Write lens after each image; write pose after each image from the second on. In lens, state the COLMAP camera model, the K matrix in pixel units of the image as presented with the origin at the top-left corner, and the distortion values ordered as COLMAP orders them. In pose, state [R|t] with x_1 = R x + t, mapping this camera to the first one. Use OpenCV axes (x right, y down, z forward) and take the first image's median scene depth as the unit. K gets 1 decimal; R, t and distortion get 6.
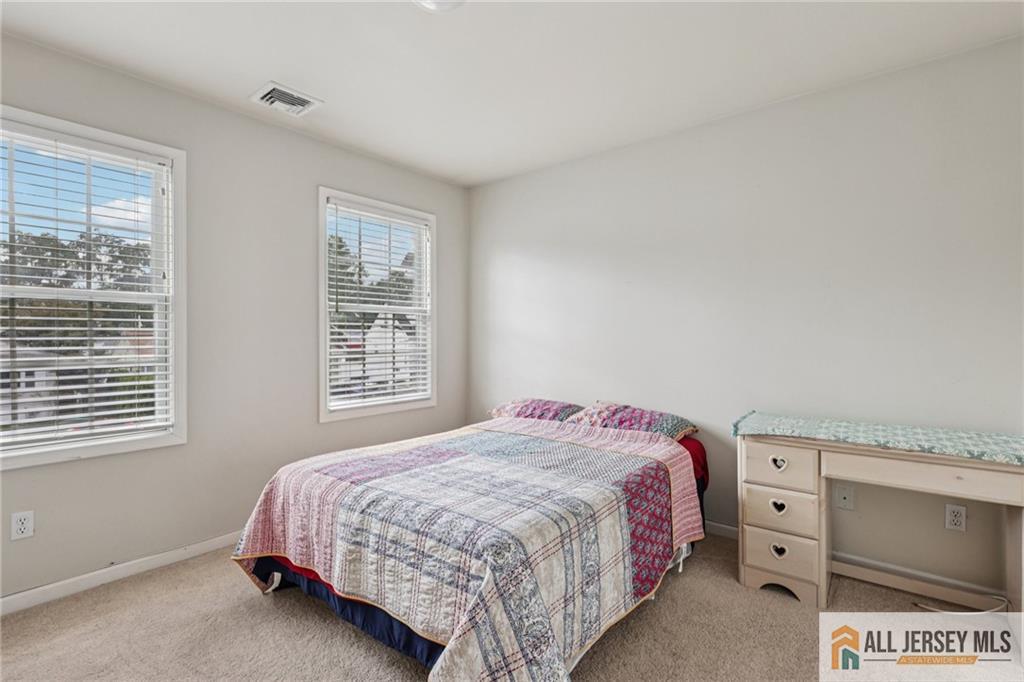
lens RADIAL K [[475.6, 0, 508.1], [0, 475.6, 340.7], [0, 0, 1]] dist [-0.004100, 0.002465]
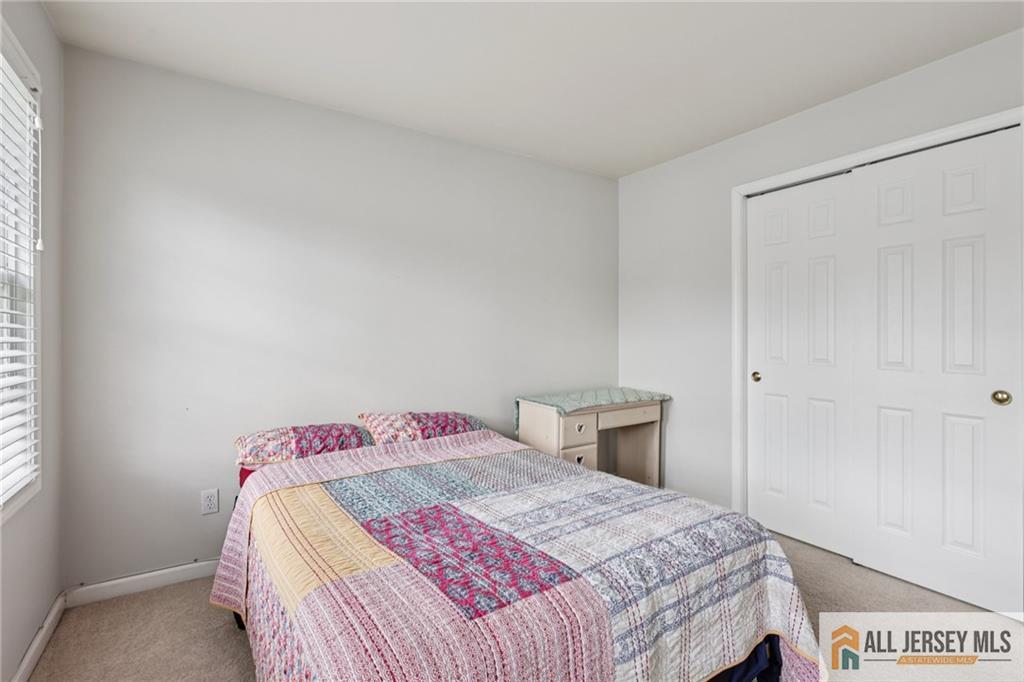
lens RADIAL K [[475.6, 0, 513.0], [0, 475.6, 339.2], [0, 0, 1]] dist [-0.004100, 0.002465]
pose [[0.296730, -0.005090, 0.954948, -0.936827], [0.010064, 0.999947, 0.002203, -0.006693], [-0.954909, 0.008957, 0.296765, 0.903419]]
